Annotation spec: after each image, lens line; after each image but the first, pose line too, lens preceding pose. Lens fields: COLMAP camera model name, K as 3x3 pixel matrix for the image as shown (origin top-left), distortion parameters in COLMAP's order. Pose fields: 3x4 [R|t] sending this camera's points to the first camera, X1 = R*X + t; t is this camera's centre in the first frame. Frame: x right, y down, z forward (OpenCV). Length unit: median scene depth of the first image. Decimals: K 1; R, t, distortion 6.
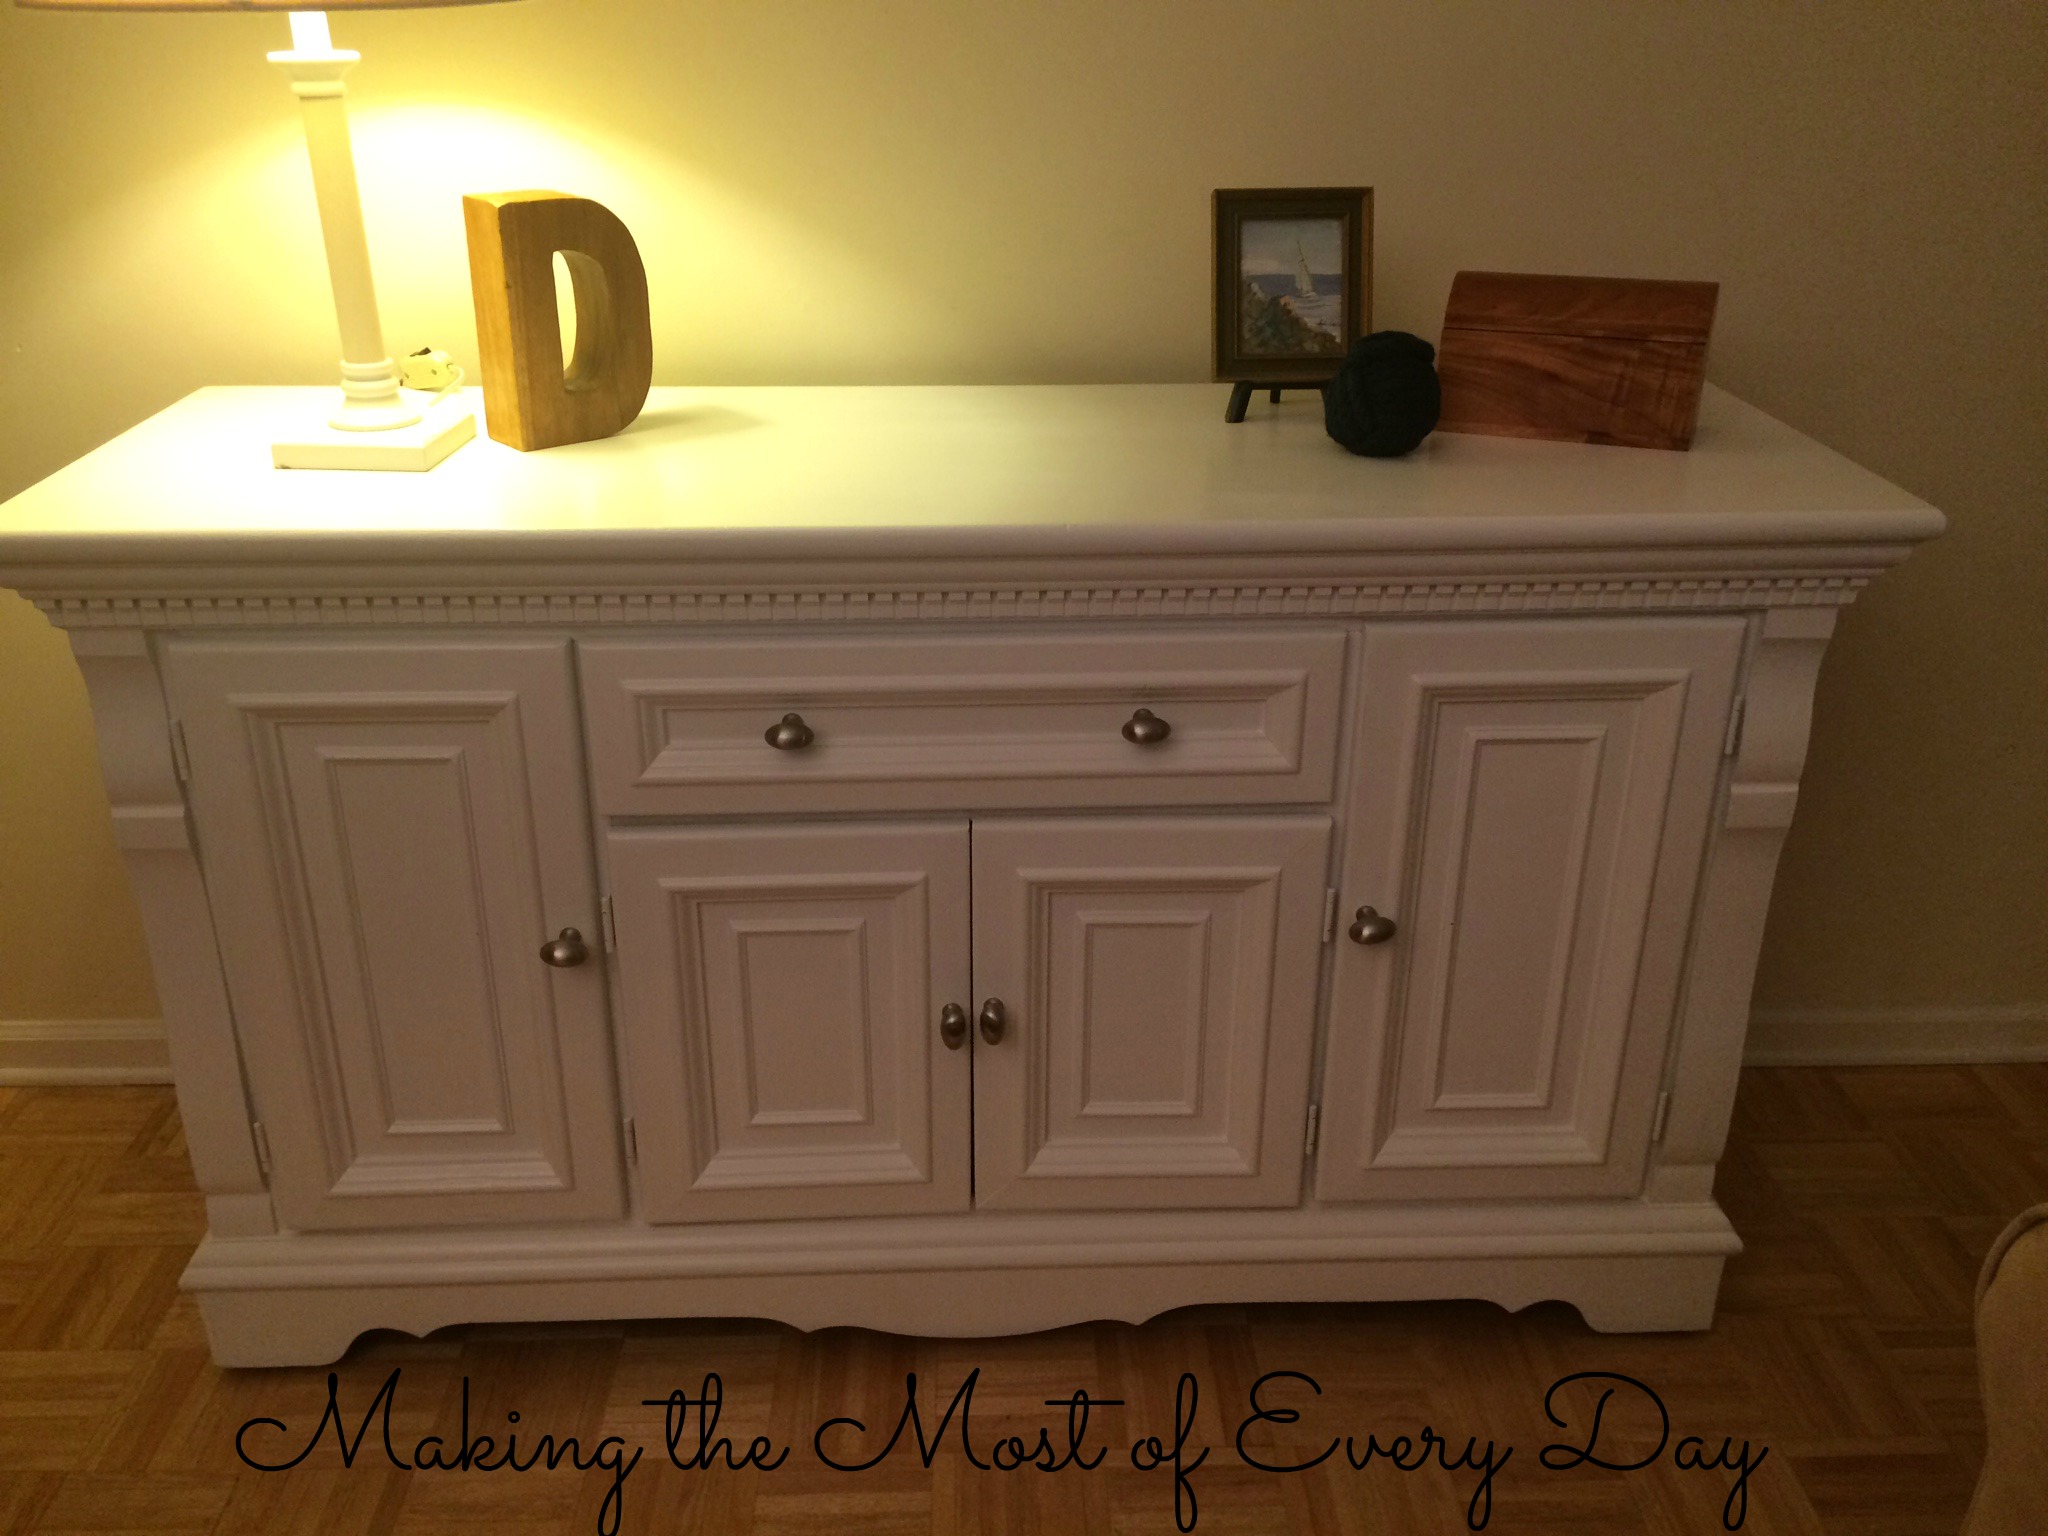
lens RADIAL K [[1739.3, 0, 1024.0], [0, 1739.3, 768.0], [0, 0, 1]] dist [0.081470, -0.123491]
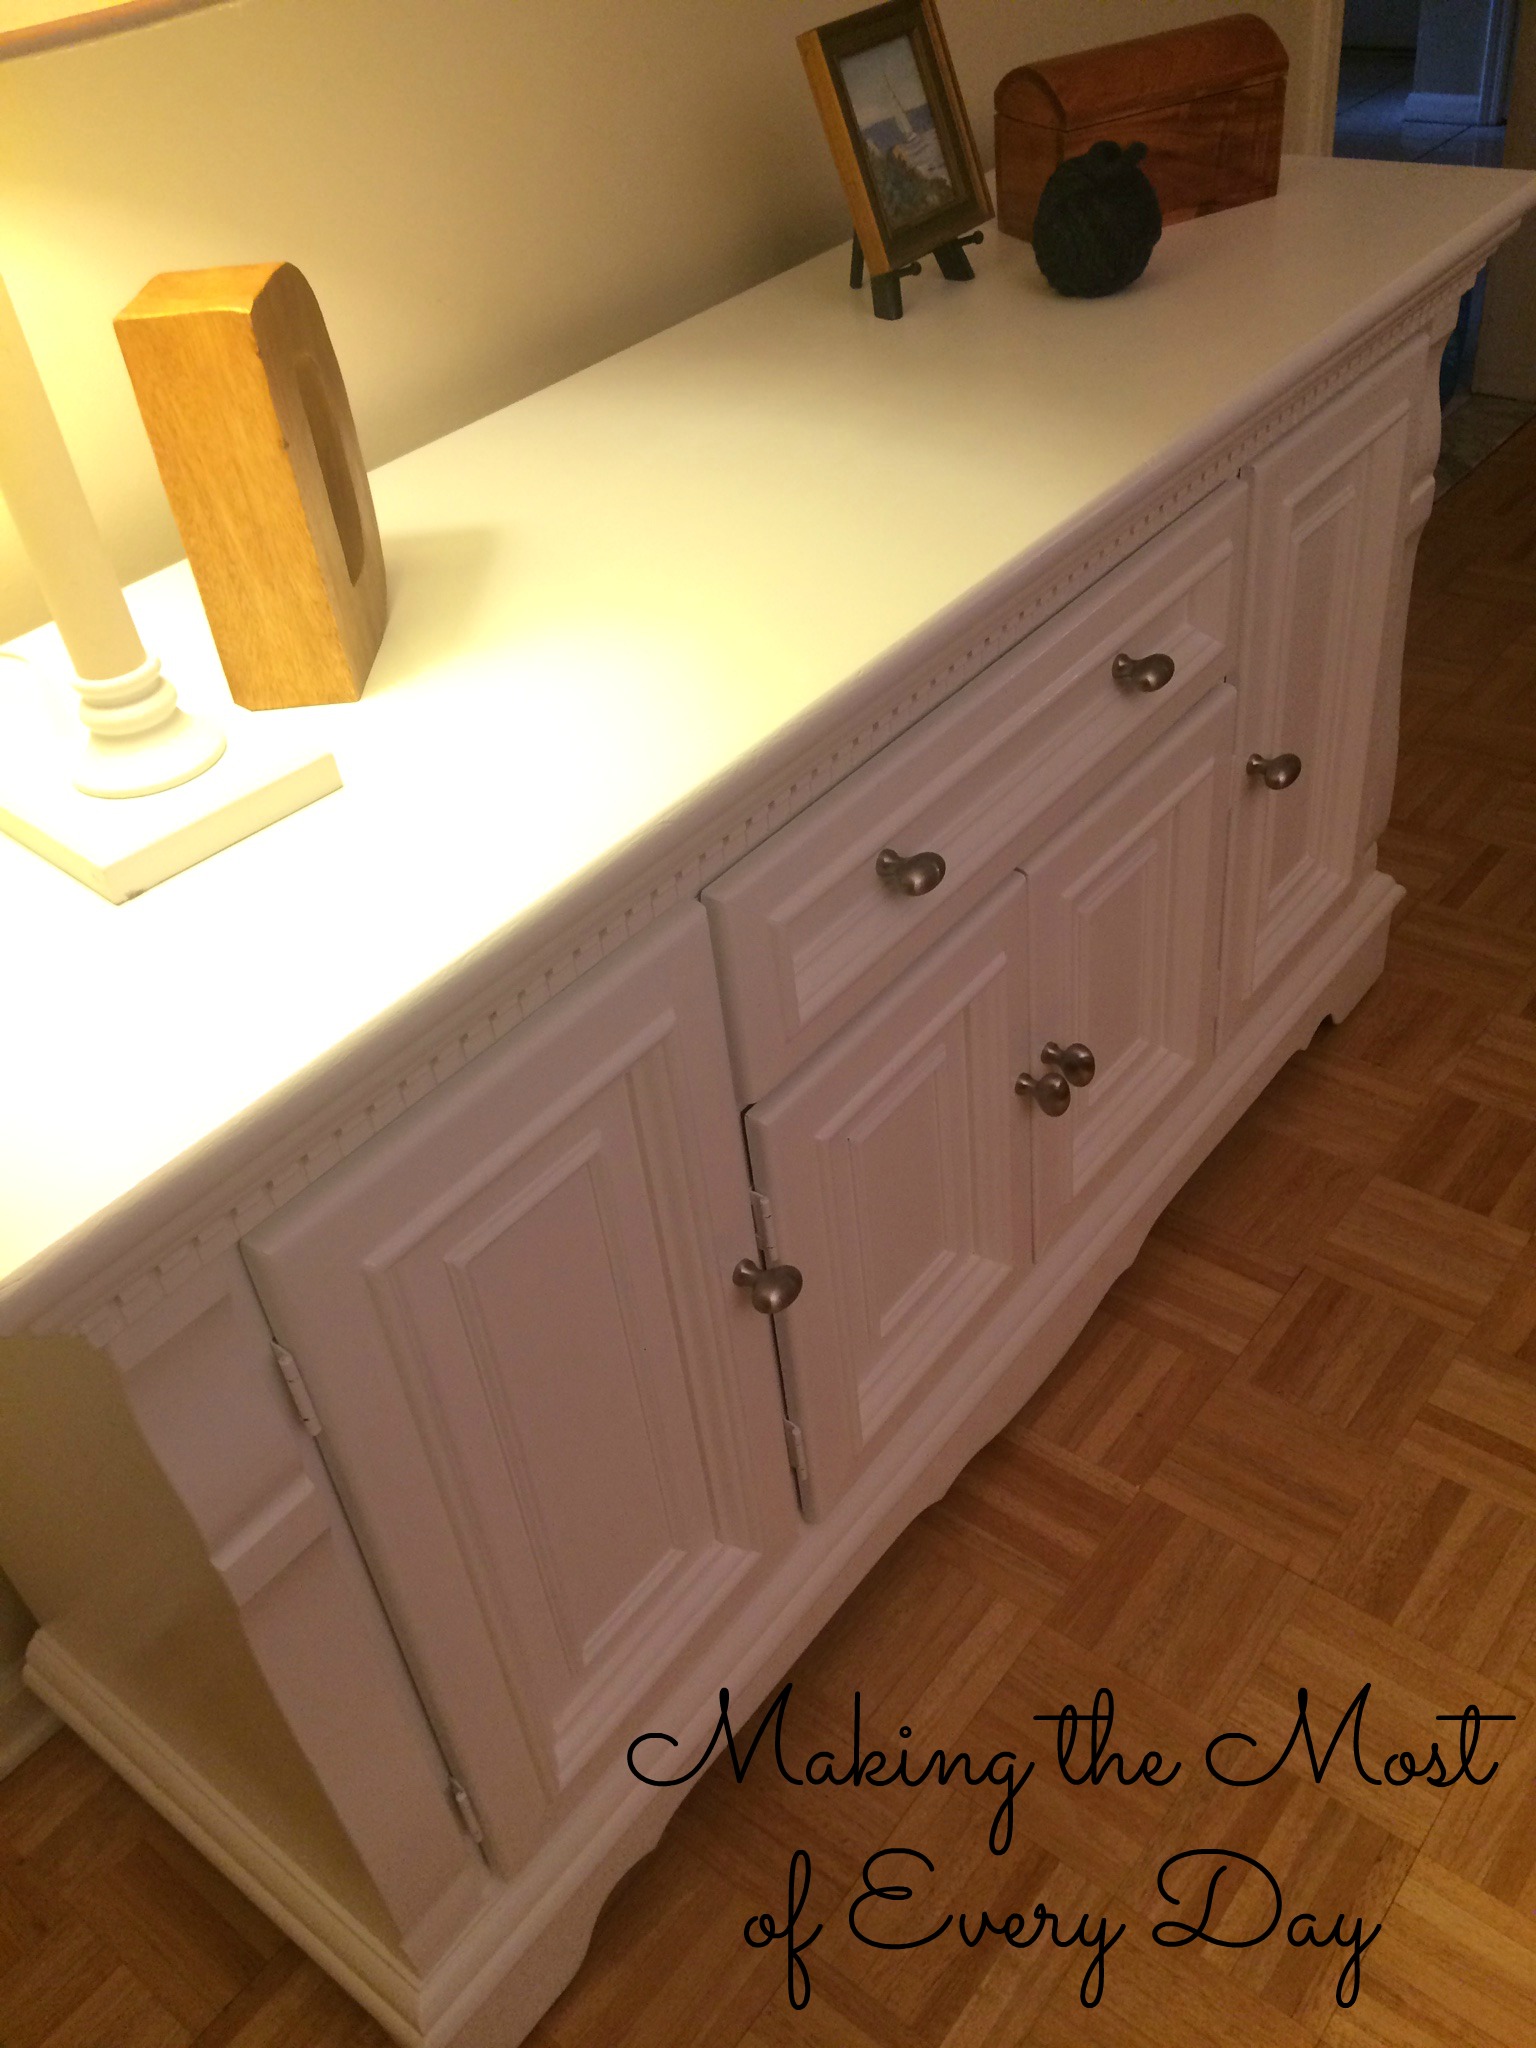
lens RADIAL K [[1739.3, 0, 768.0], [0, 1739.3, 1024.0], [0, 0, 1]] dist [0.081470, -0.123491]
pose [[0.640527, -0.529292, 0.556395, -0.574726], [0.408325, 0.848364, 0.336970, -0.222822], [-0.650381, 0.011352, 0.759523, 0.411322]]
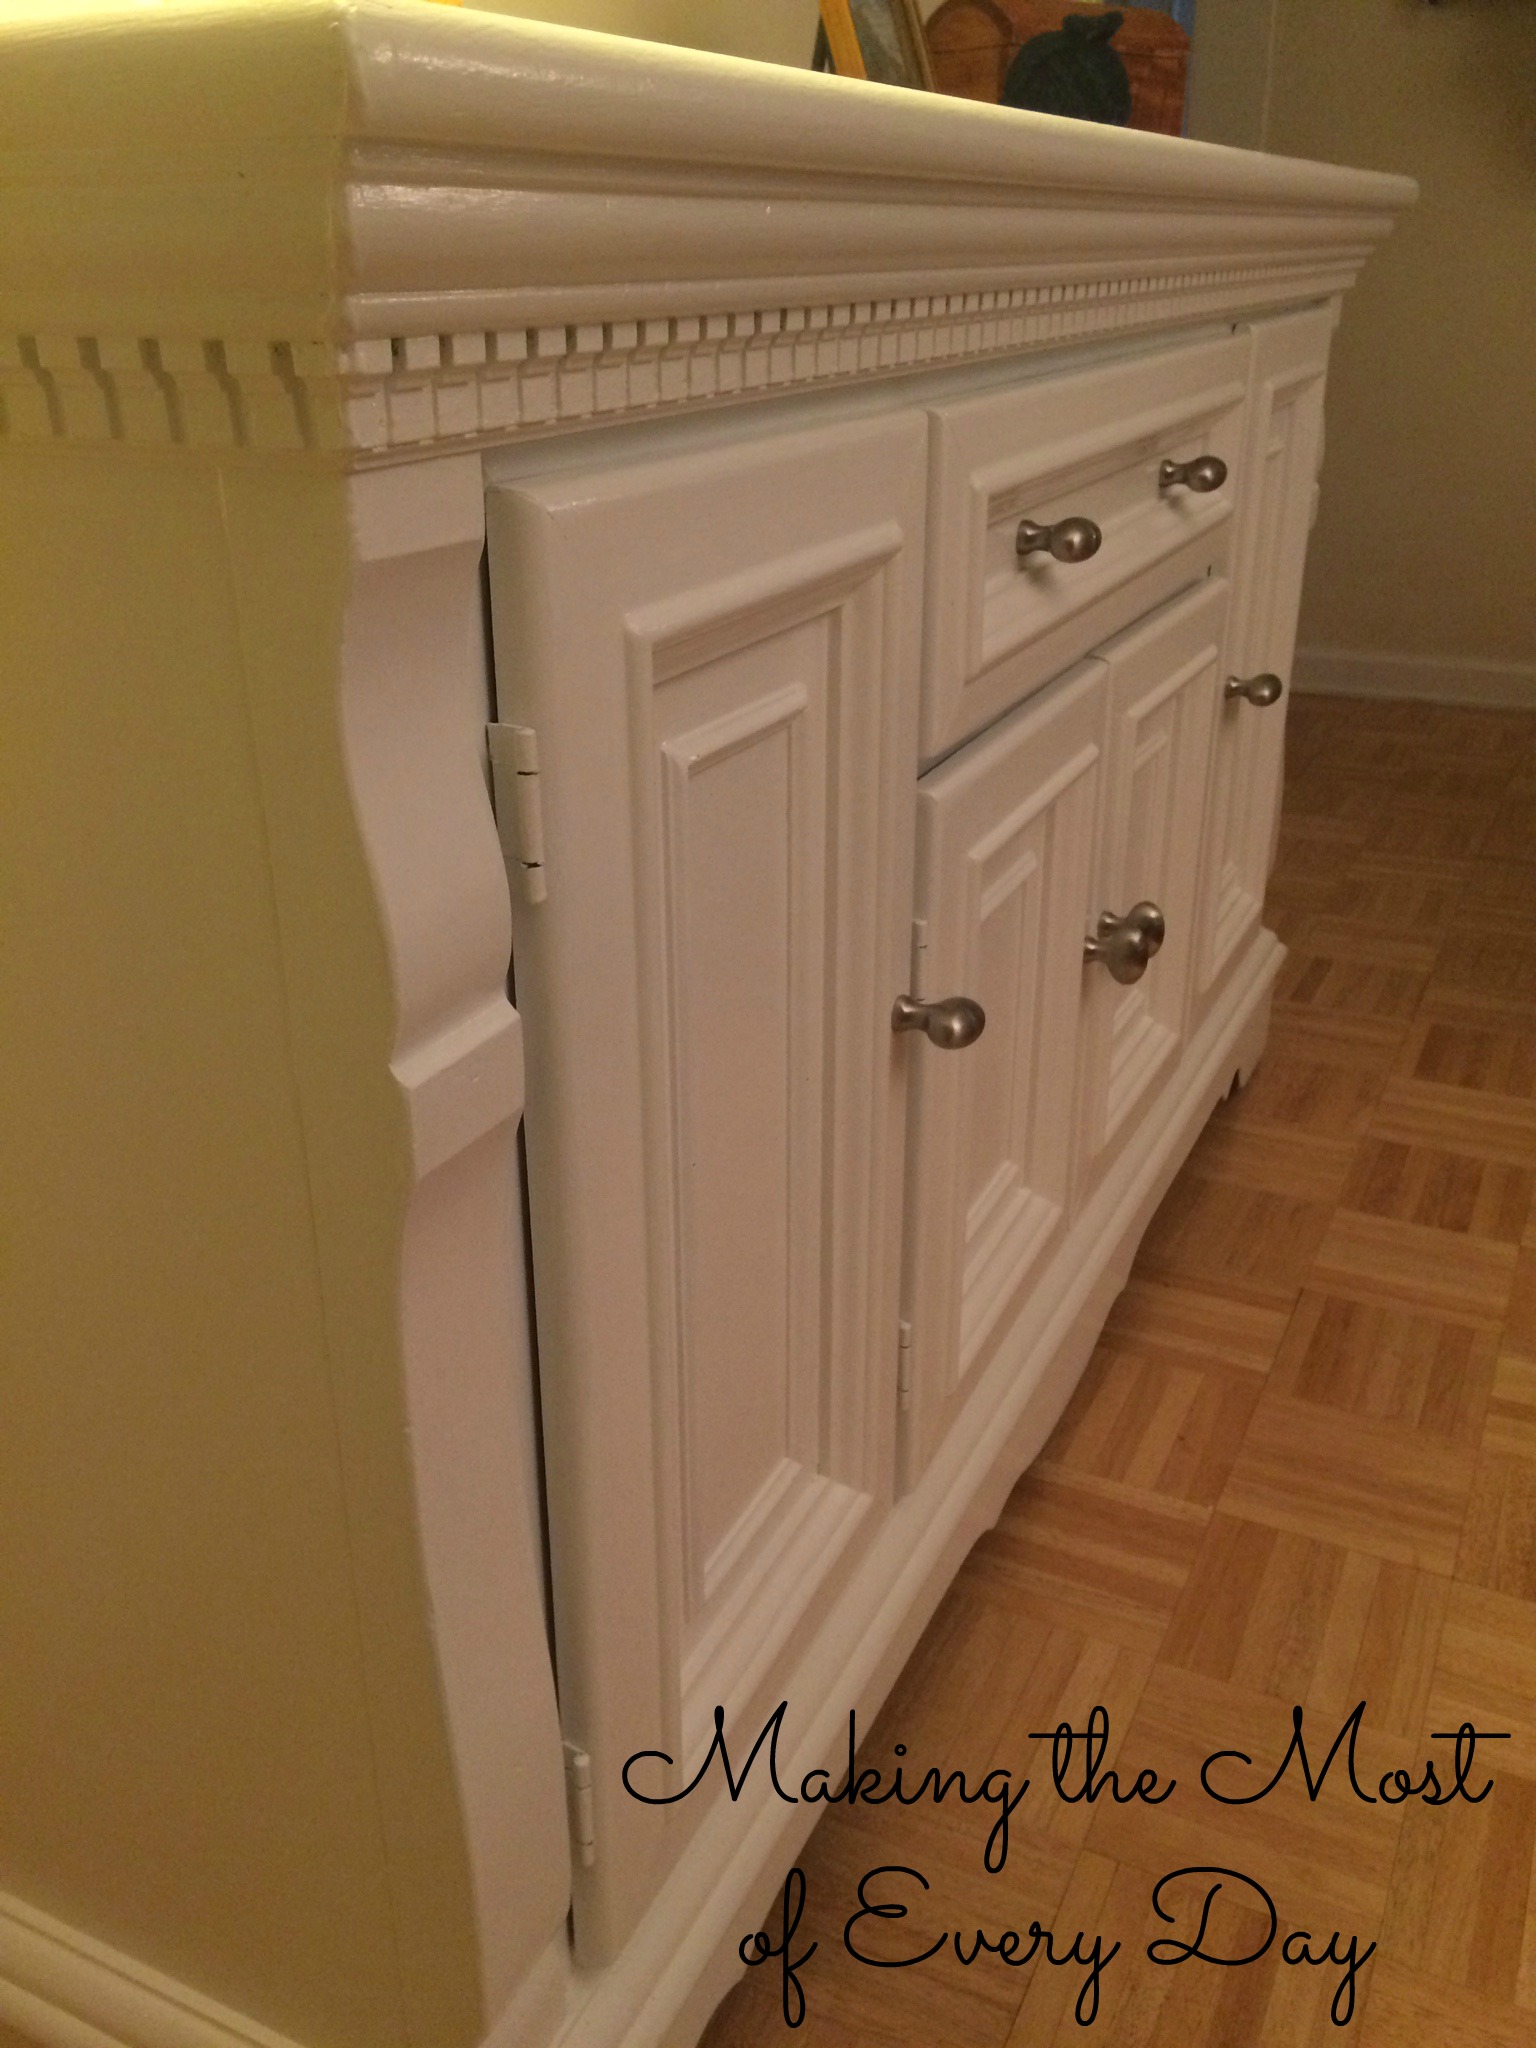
lens RADIAL K [[1739.3, 0, 768.0], [0, 1739.3, 1024.0], [0, 0, 1]] dist [0.081470, -0.123491]
pose [[0.458396, -0.359766, 0.812675, -0.689002], [0.371504, 0.908250, 0.192527, -0.019402], [-0.807377, 0.213659, 0.549993, 0.694971]]
